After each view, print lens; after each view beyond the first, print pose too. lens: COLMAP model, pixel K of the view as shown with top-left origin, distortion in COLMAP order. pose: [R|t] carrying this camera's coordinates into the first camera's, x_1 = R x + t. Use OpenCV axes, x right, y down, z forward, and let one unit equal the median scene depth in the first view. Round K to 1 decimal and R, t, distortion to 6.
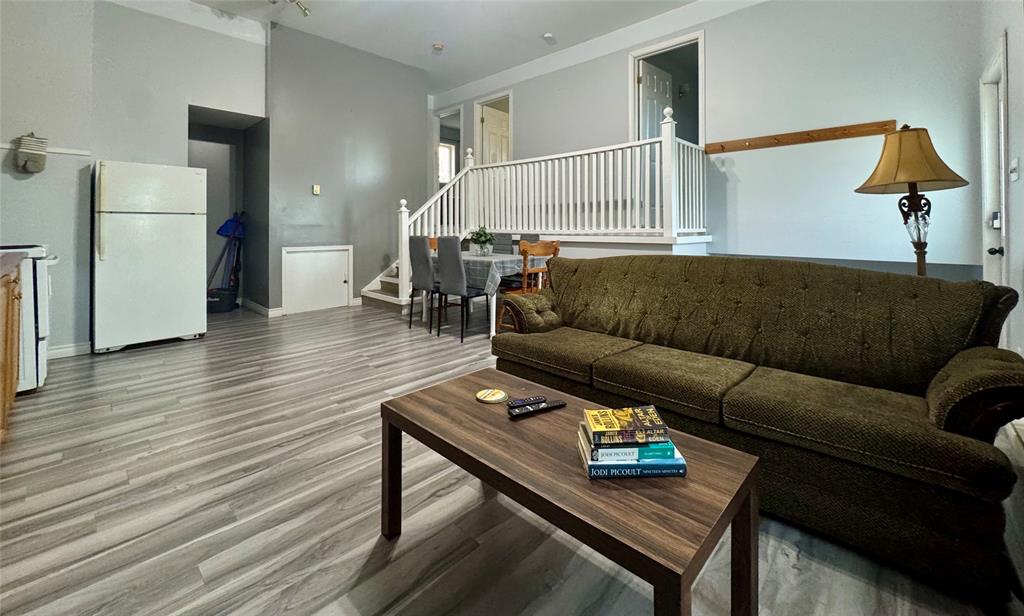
lens RADIAL K [[414.5, 0, 512.0], [0, 414.5, 308.0], [0, 0, 1]] dist [-0.000114, -0.000028]
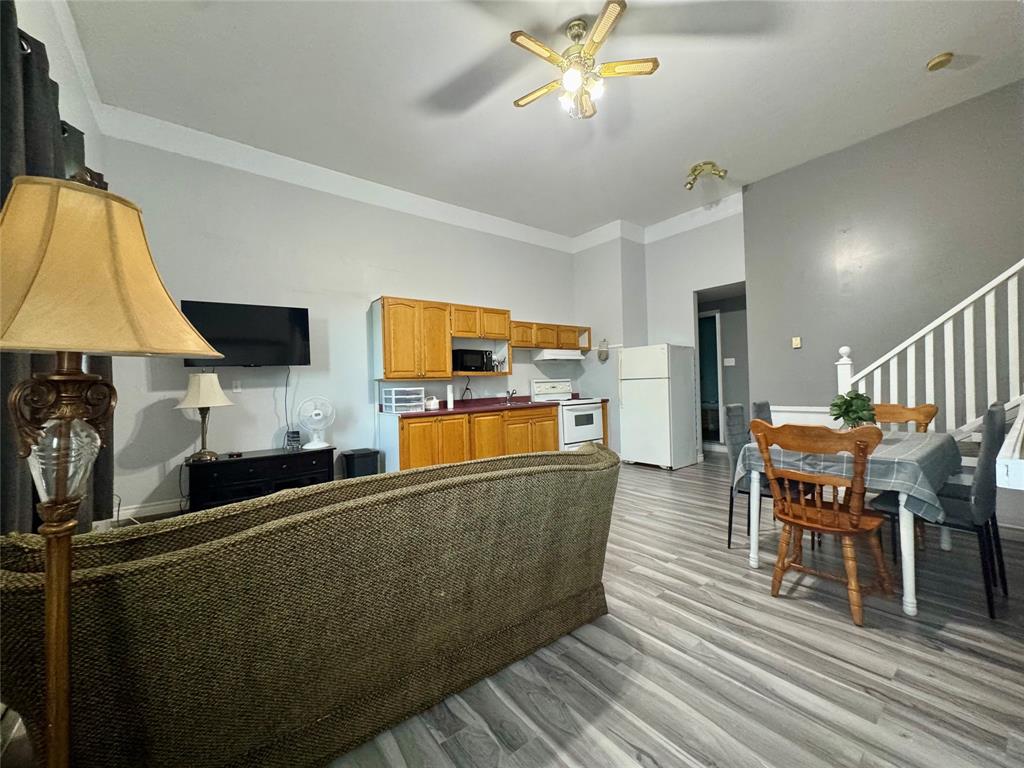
lens RADIAL K [[407.6, 0, 512.0], [0, 407.6, 384.0], [0, 0, 1]] dist [-0.000661, -0.000064]
pose [[-0.147305, 0.007798, -0.989060, 0.467369], [-0.154788, 0.987466, 0.030838, -0.155783], [0.976904, 0.157637, -0.144252, 0.645005]]
